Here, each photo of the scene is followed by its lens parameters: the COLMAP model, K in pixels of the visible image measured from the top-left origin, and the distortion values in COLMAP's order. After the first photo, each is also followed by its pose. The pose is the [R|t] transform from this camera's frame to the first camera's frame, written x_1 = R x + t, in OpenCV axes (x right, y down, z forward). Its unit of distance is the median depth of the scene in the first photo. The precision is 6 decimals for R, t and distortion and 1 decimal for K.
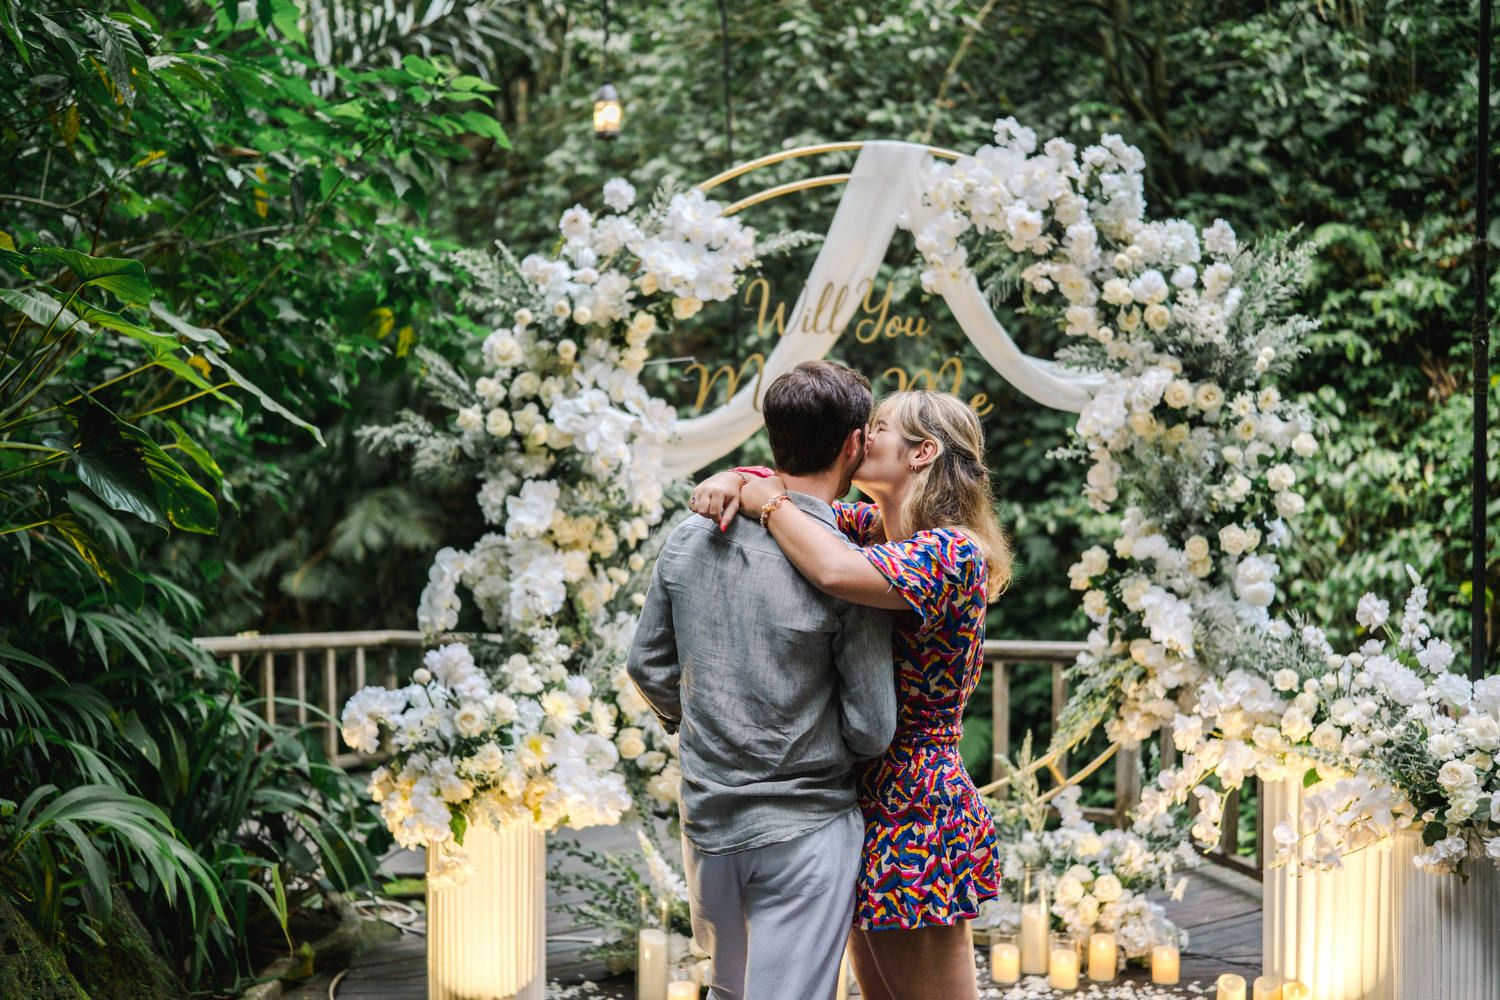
lens RADIAL K [[1788.6, 0, 779.3], [0, 1788.6, 505.0], [0, 0, 1]] dist [-0.140572, 0.266572]
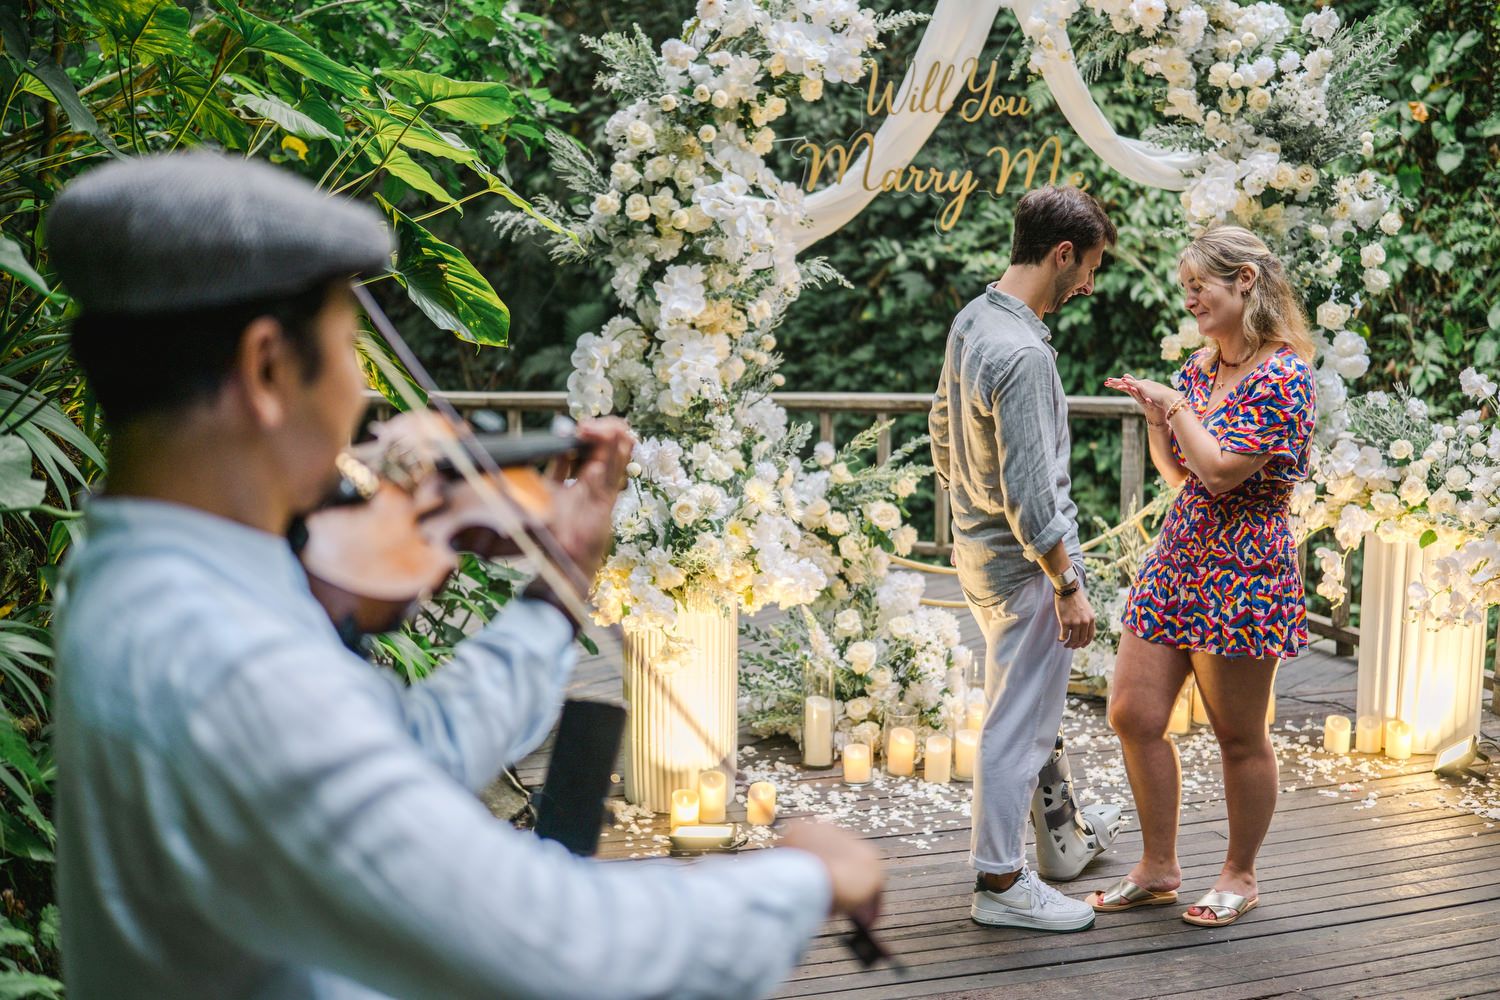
lens RADIAL K [[1792.0, 0, 750.0], [0, 1792.0, 500.0], [0, 0, 1]] dist [-0.146181, 0.256959]
pose [[0.993798, -0.027507, 0.107747, -0.202933], [0.010843, 0.988276, 0.152291, -0.034985], [-0.110673, -0.150178, 0.982445, -0.020360]]
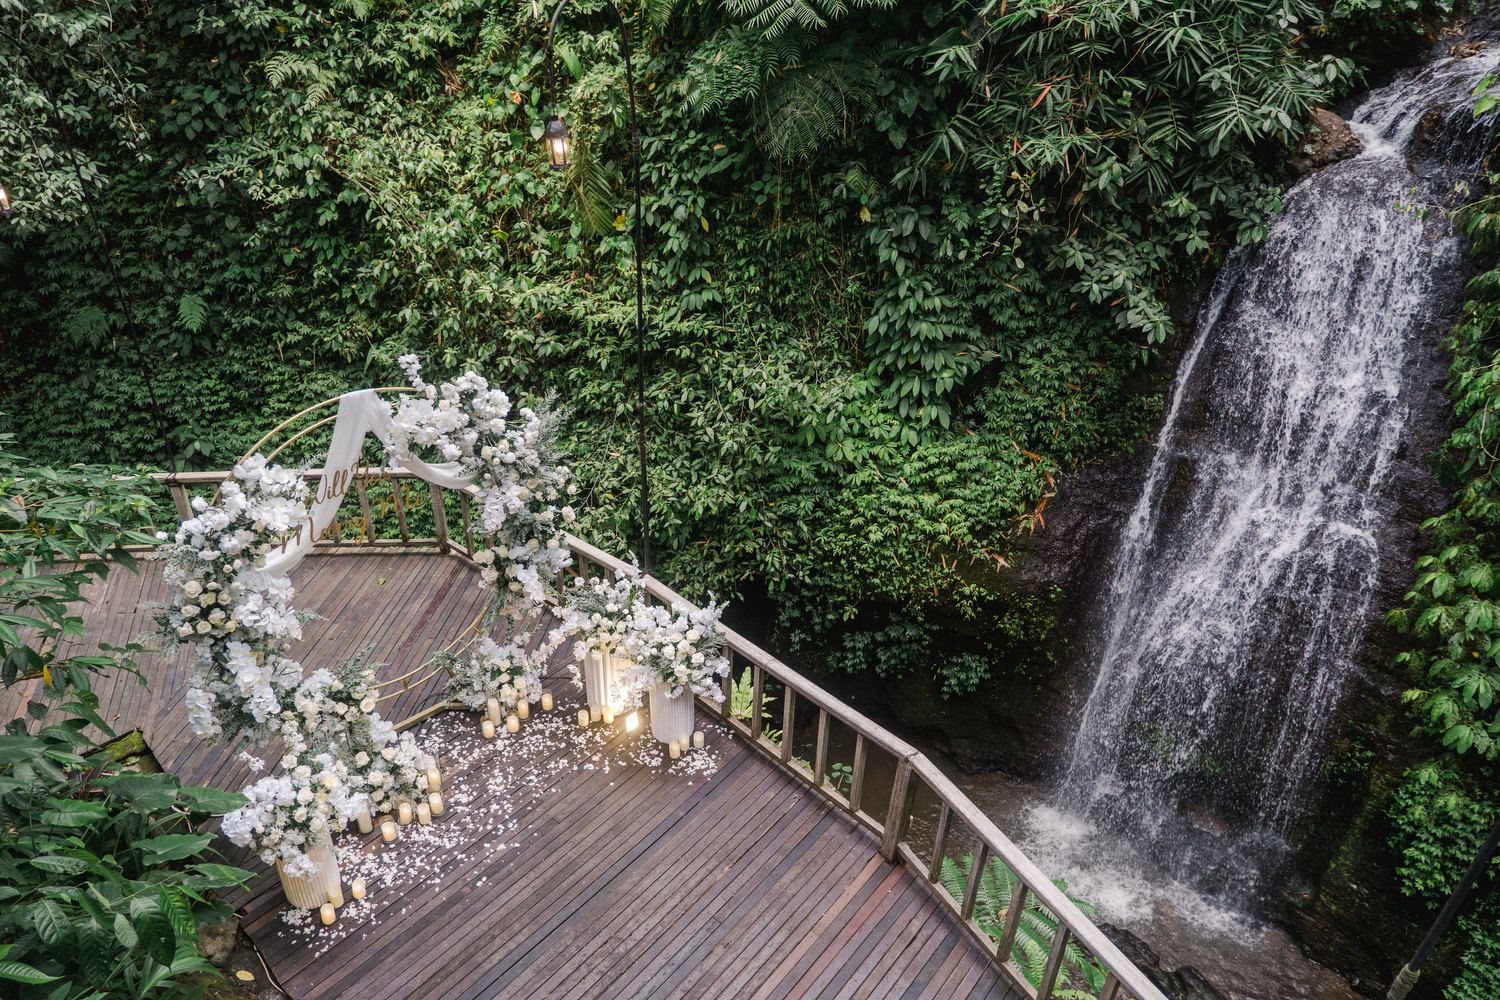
lens RADIAL K [[1024.7, 0, 729.7], [0, 1024.7, 501.8], [0, 0, 1]] dist [-0.003313, 0.000504]
pose [[0.776779, -0.317851, 0.543678, -0.263828], [-0.005148, 0.860057, 0.510172, -0.689586], [-0.629753, -0.399090, 0.666438, -0.004459]]
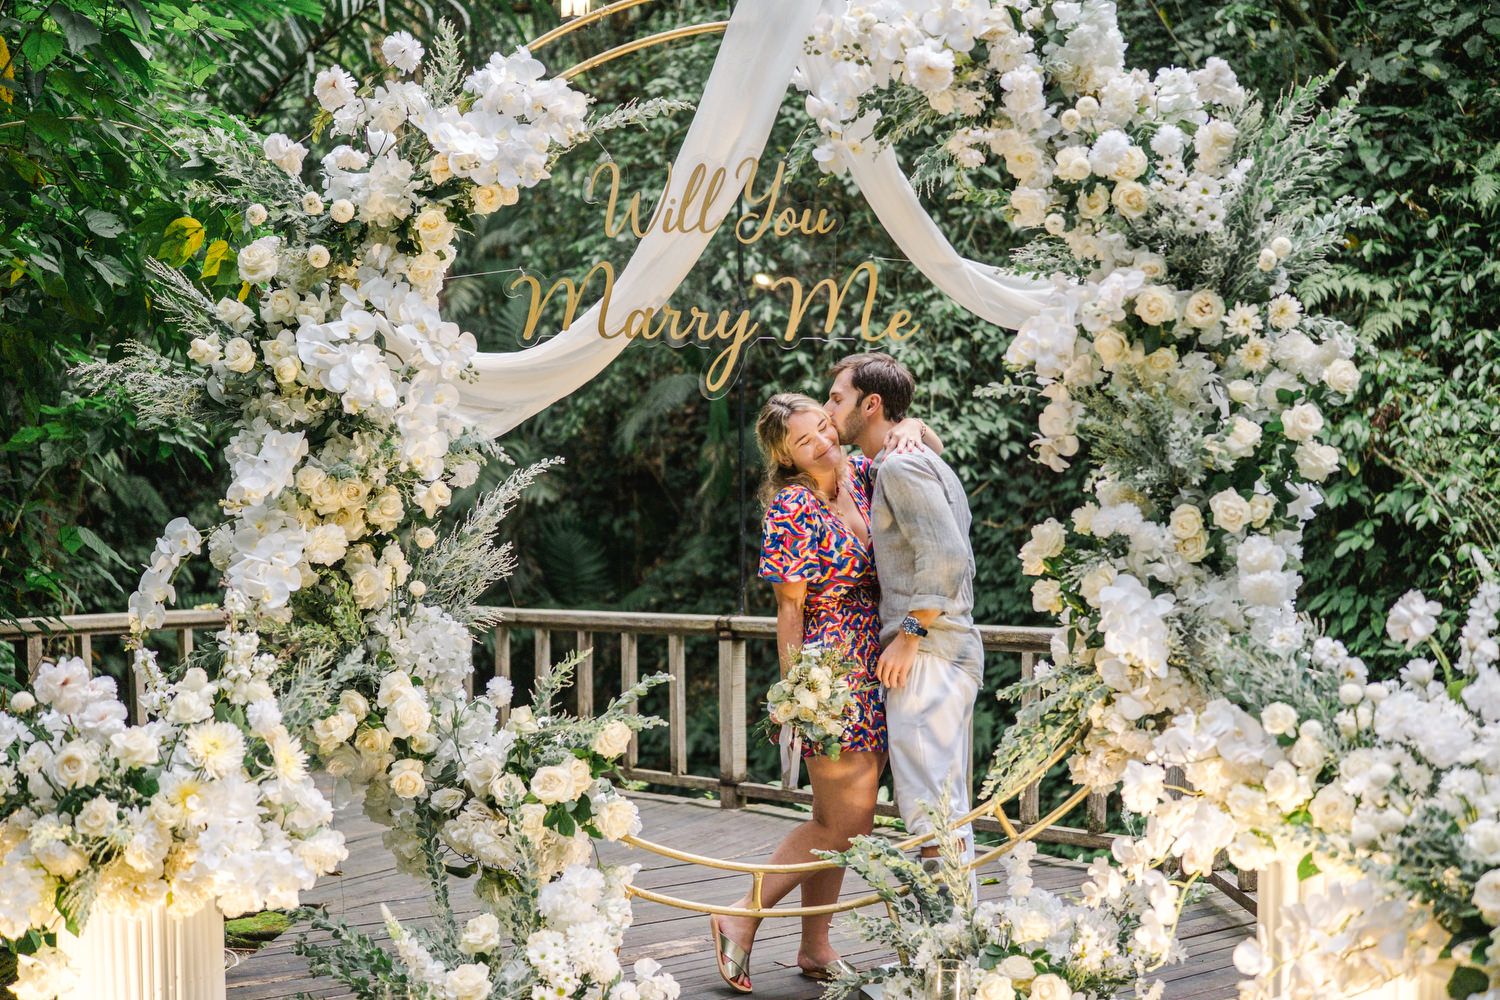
lens RADIAL K [[1792.0, 0, 750.0], [0, 1792.0, 500.0], [0, 0, 1]] dist [-0.146181, 0.256959]
pose [[0.991613, 0.000737, -0.129240, 0.153713], [0.002504, 0.999687, 0.024909, -0.002576], [0.129218, -0.025023, 0.991300, 0.268577]]
